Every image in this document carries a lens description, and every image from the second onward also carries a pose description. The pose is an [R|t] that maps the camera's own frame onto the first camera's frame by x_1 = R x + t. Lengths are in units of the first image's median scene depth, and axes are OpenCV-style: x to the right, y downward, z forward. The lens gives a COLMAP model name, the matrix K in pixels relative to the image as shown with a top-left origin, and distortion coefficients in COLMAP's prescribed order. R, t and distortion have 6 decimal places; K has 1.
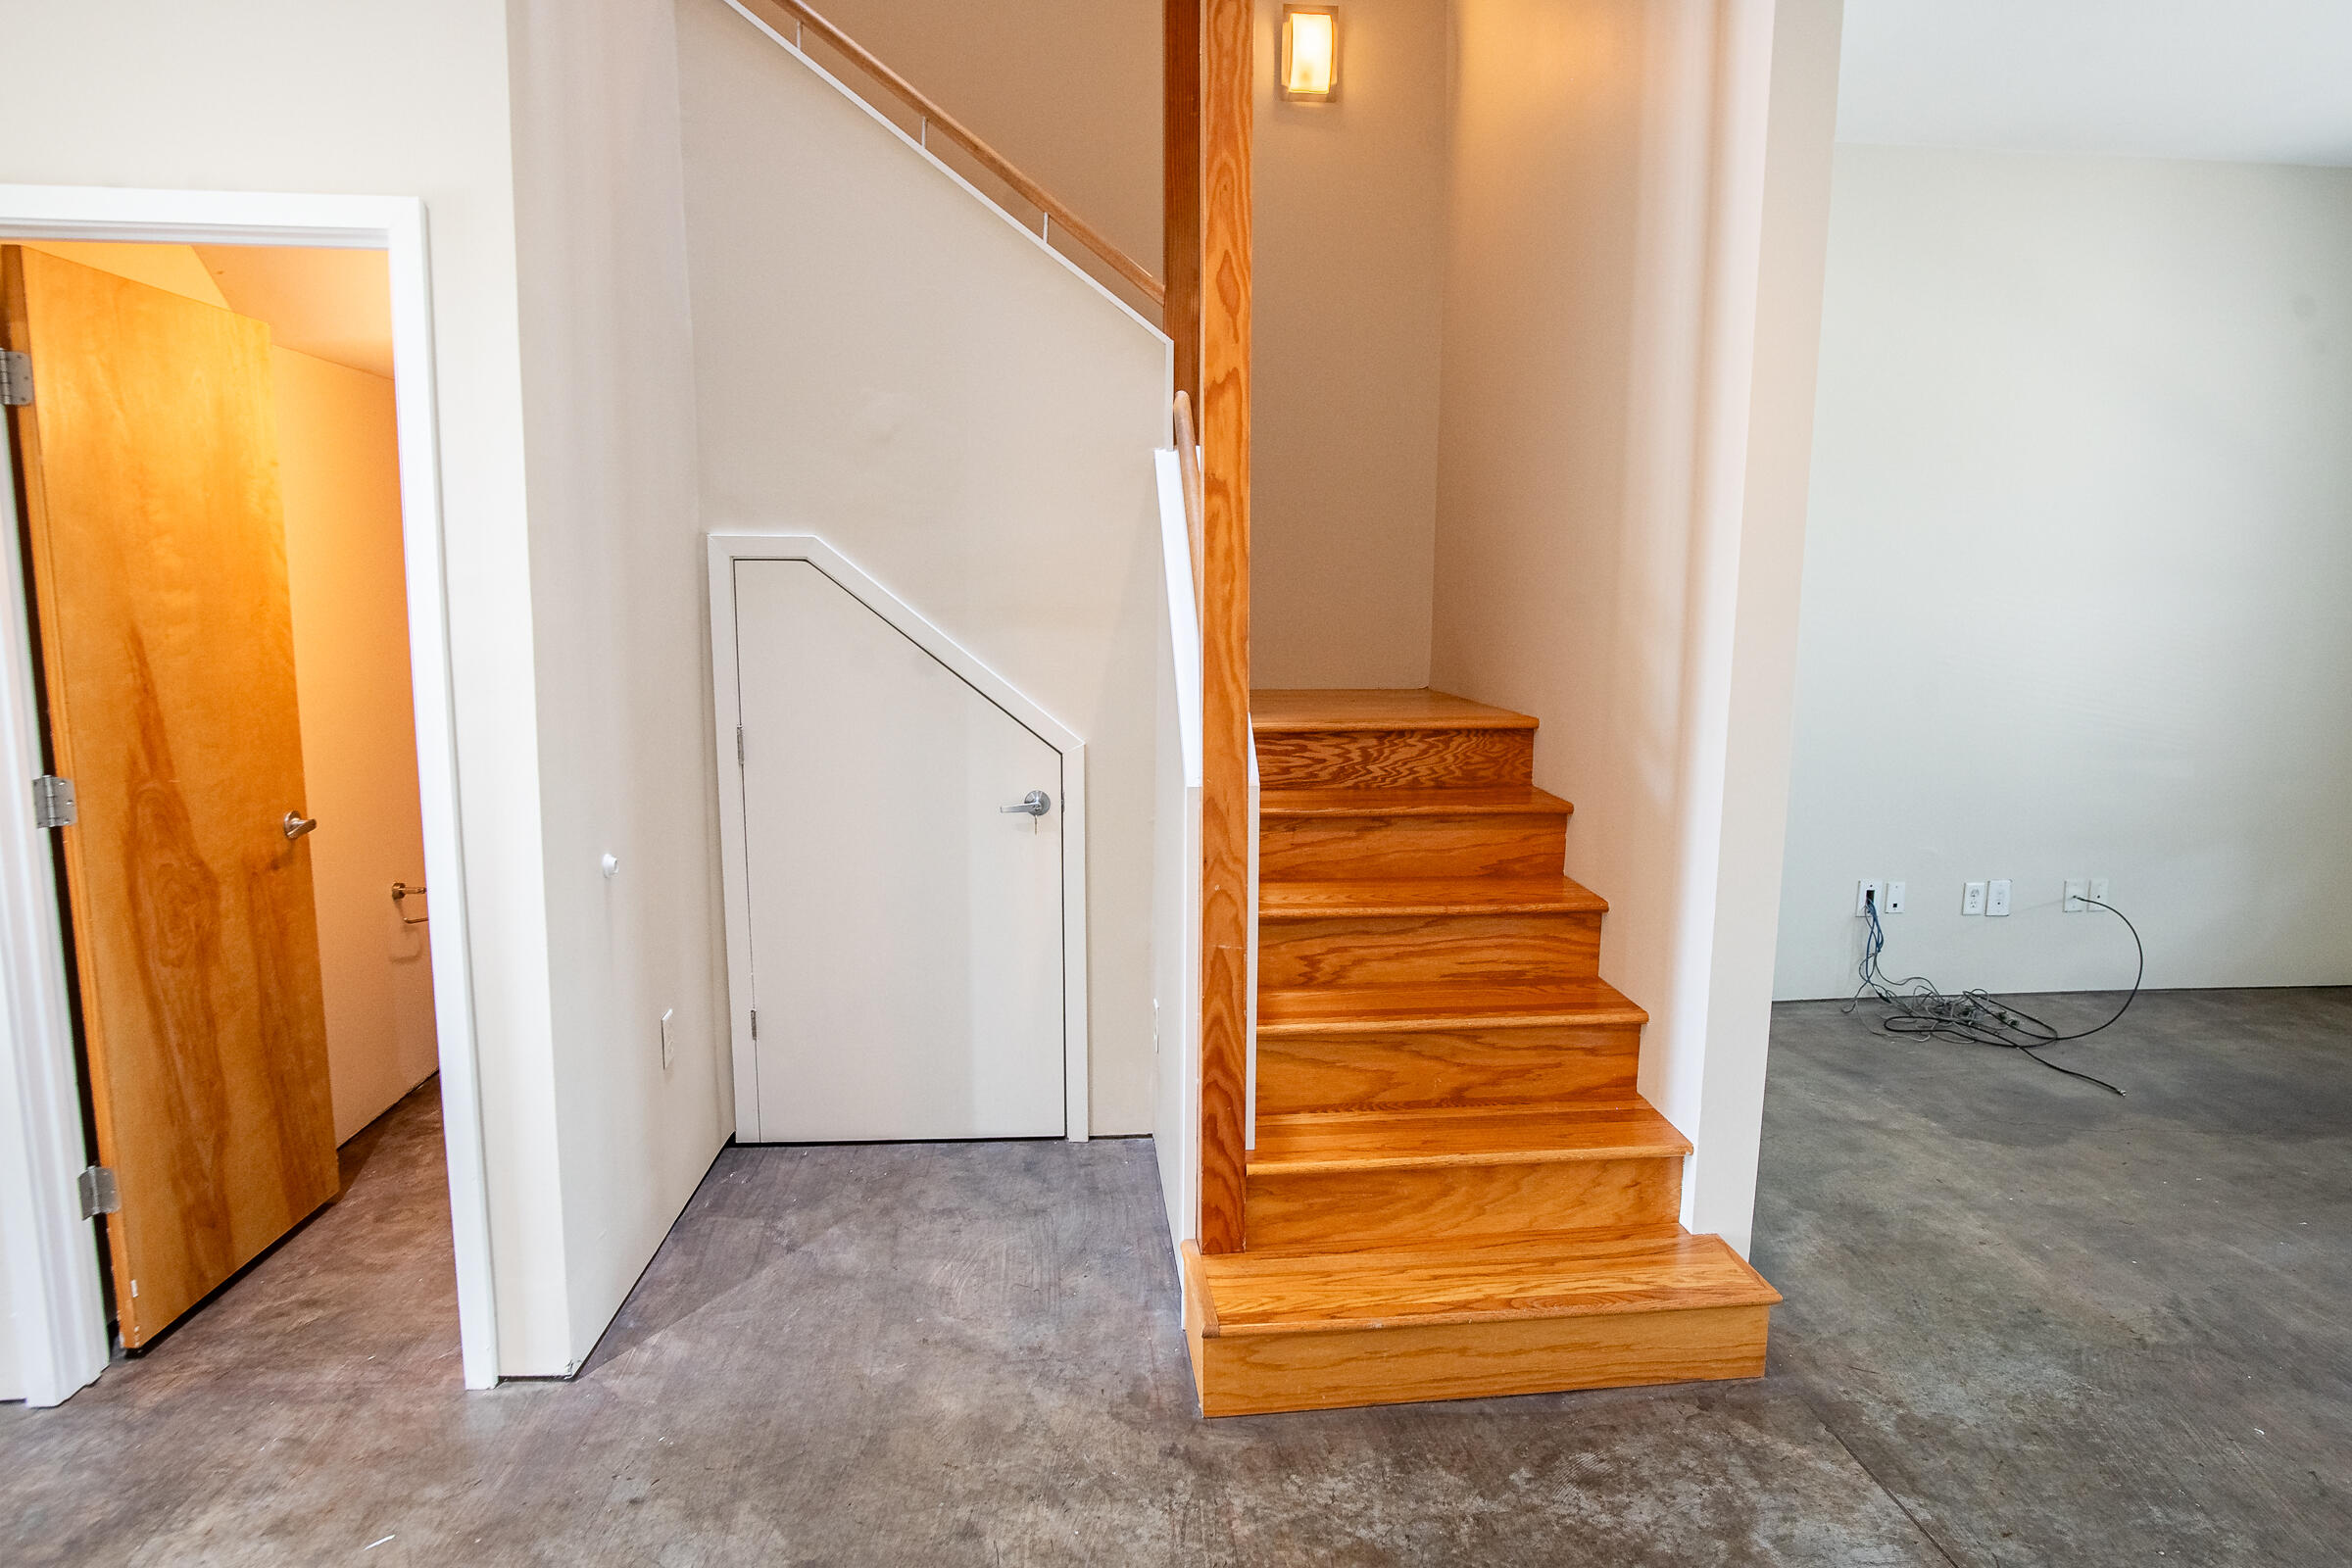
lens RADIAL K [[1371.3, 0, 1181.7], [0, 1371.3, 789.7], [0, 0, 1]] dist [-0.035134, 0.014389]
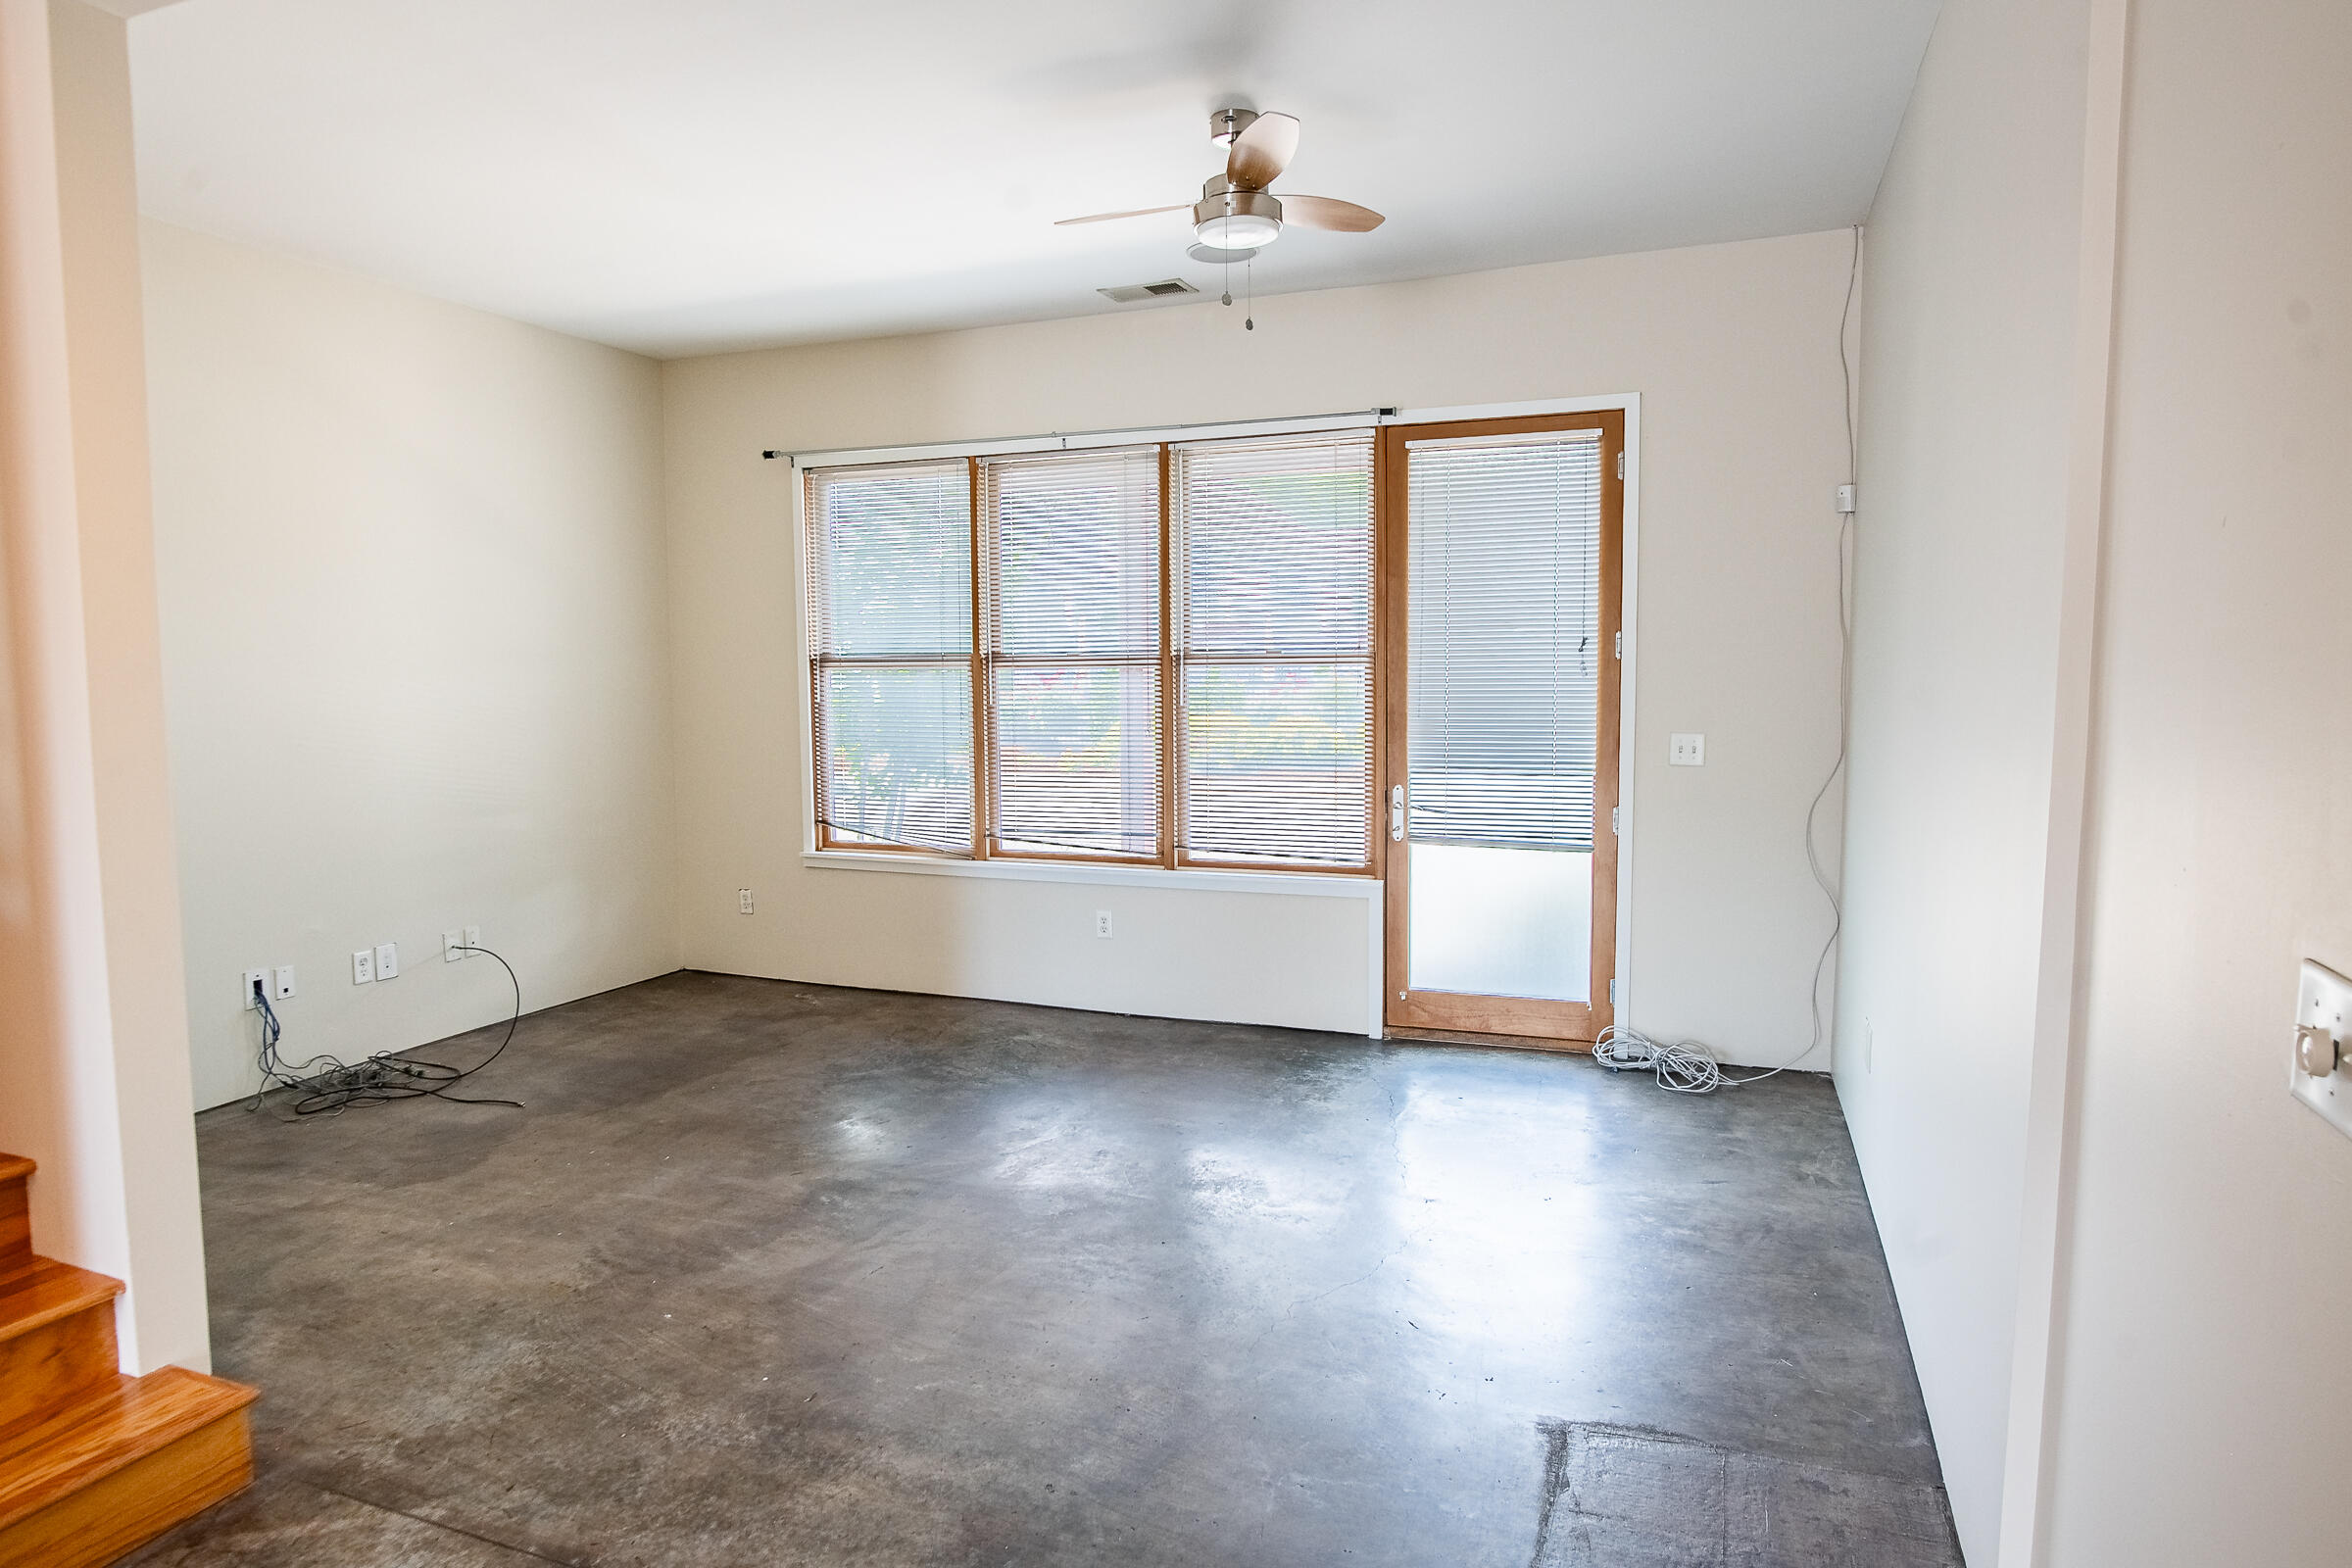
lens RADIAL K [[1371.3, 0, 1181.7], [0, 1371.3, 789.7], [0, 0, 1]] dist [-0.035134, 0.014389]
pose [[0.450667, -0.089995, 0.888144, -0.072516], [0.141543, 0.989523, 0.028445, 0.008236], [-0.881400, 0.112891, 0.458683, -0.073458]]
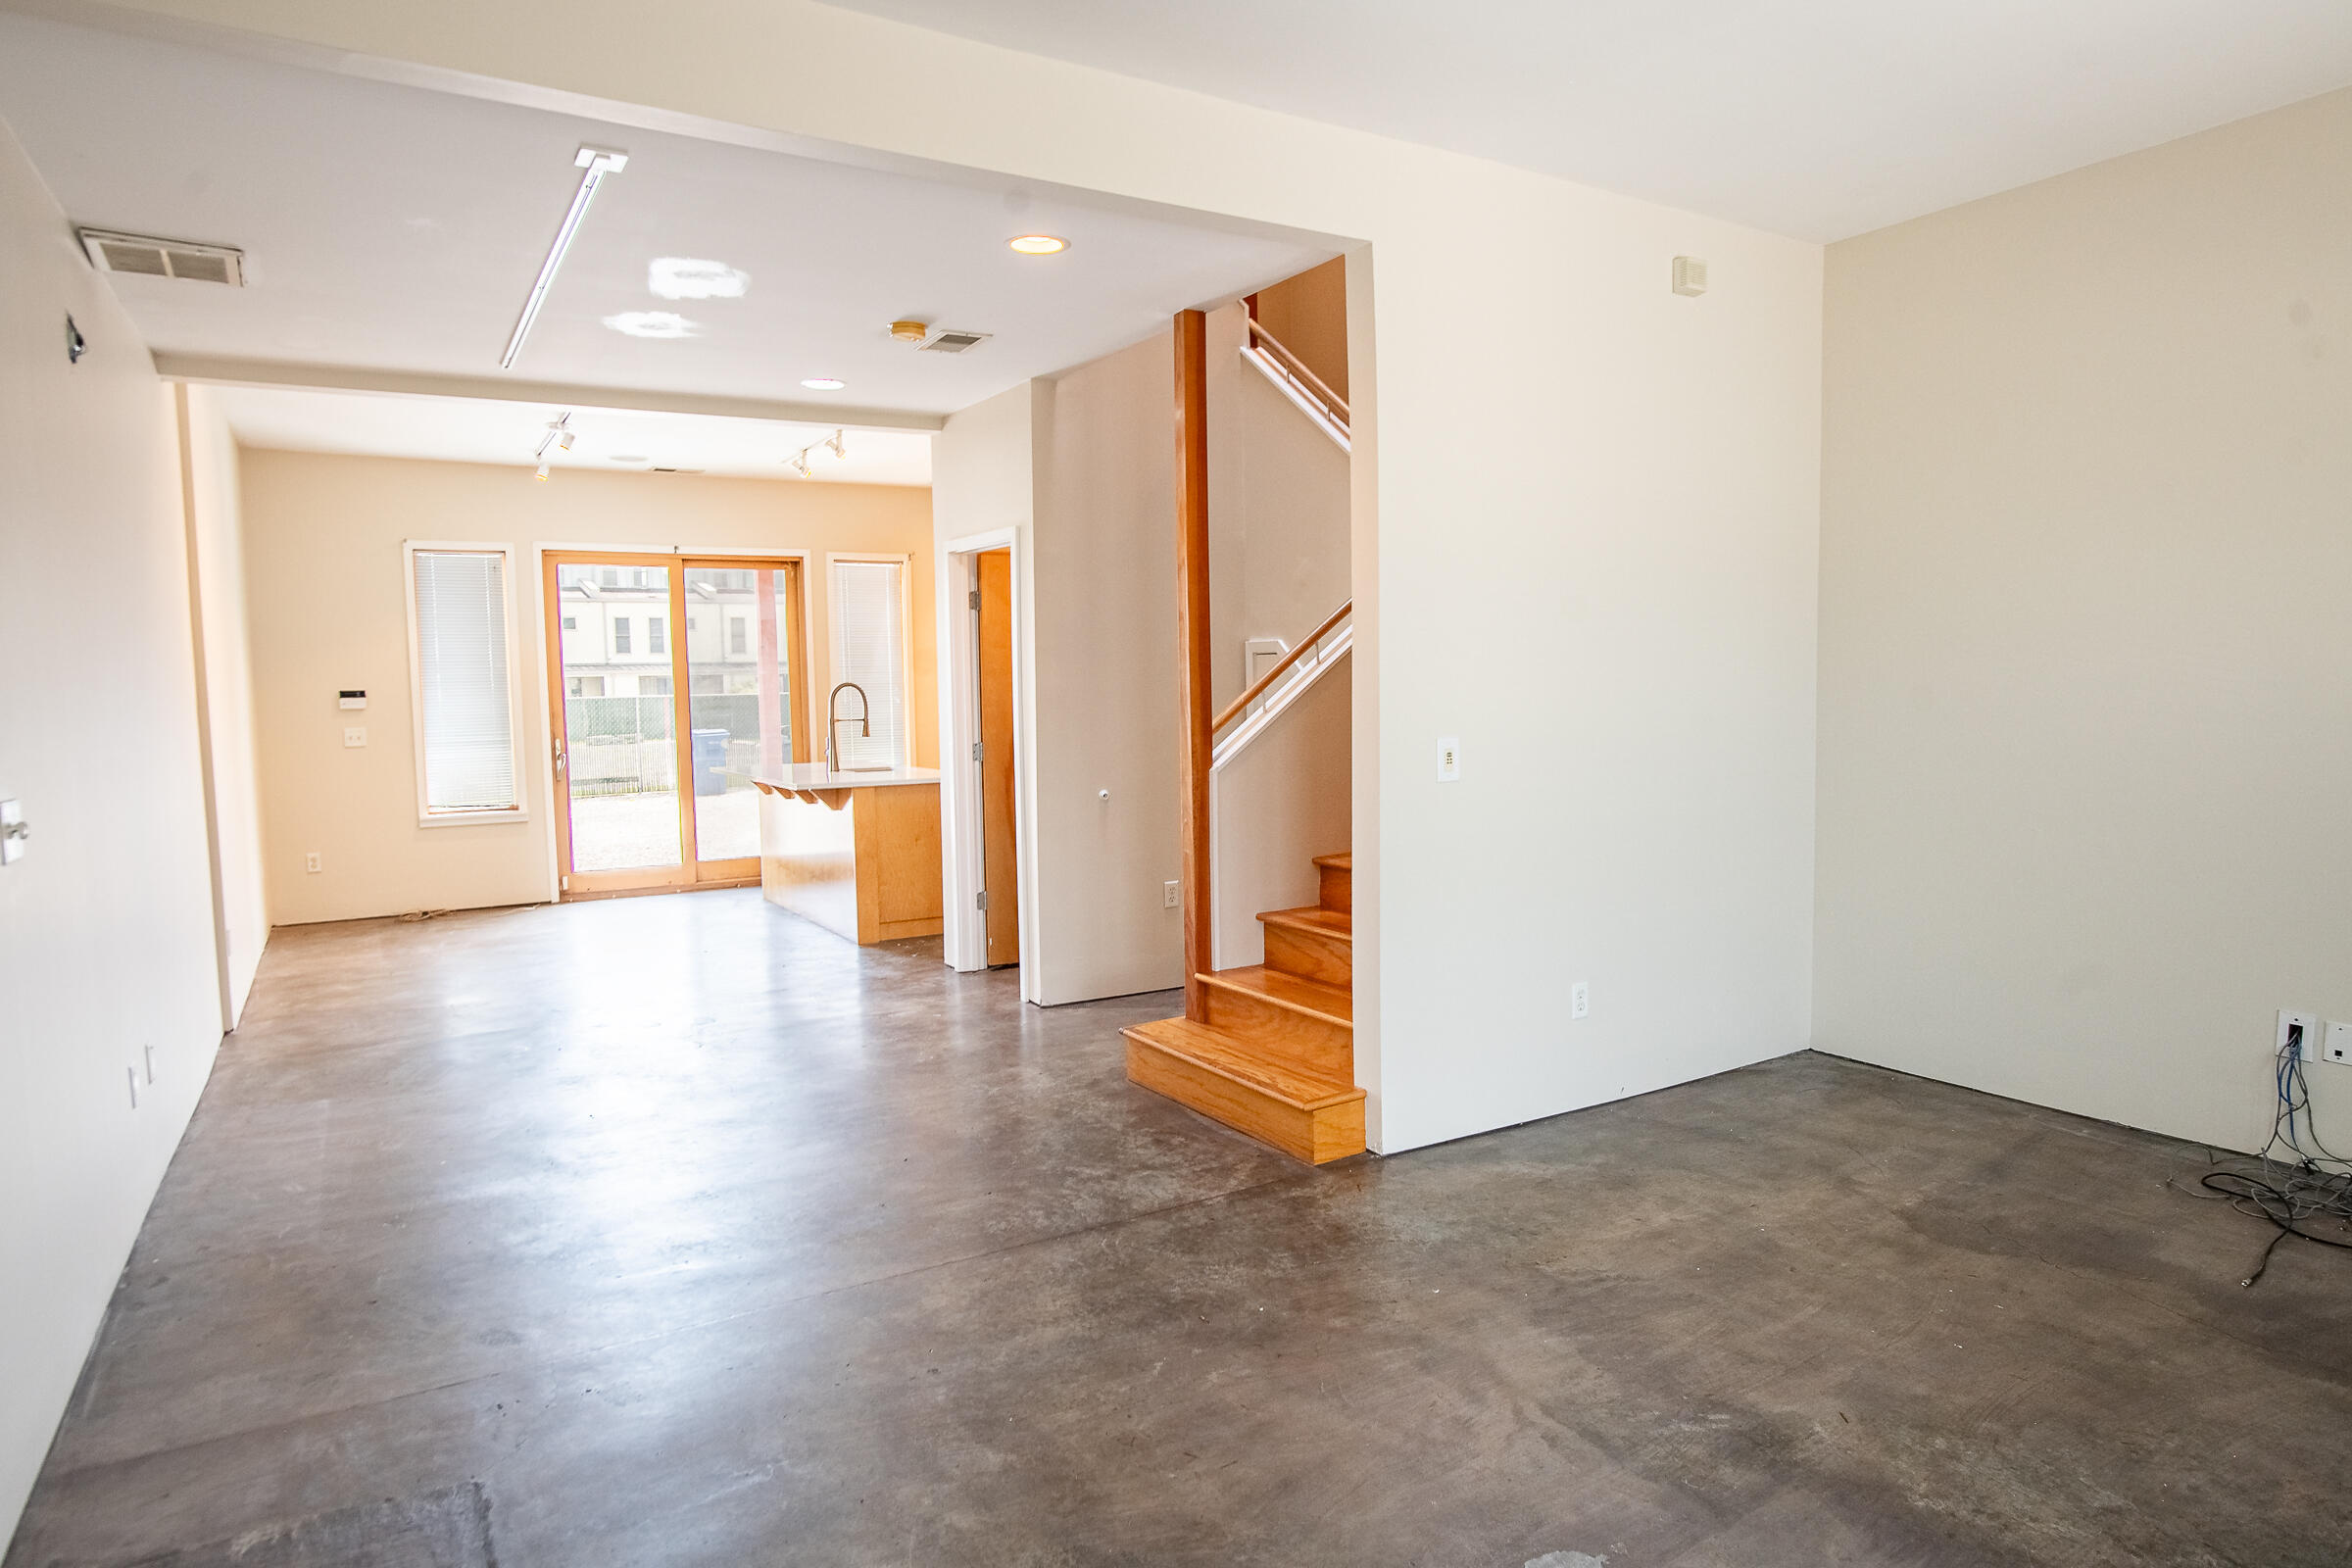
lens RADIAL K [[1371.3, 0, 1181.7], [0, 1371.3, 789.7], [0, 0, 1]] dist [-0.035134, 0.014389]
pose [[0.434771, 0.060660, -0.898496, 1.514154], [-0.114359, 0.993370, 0.011728, 0.005808], [0.893250, 0.097653, 0.438825, 0.123503]]
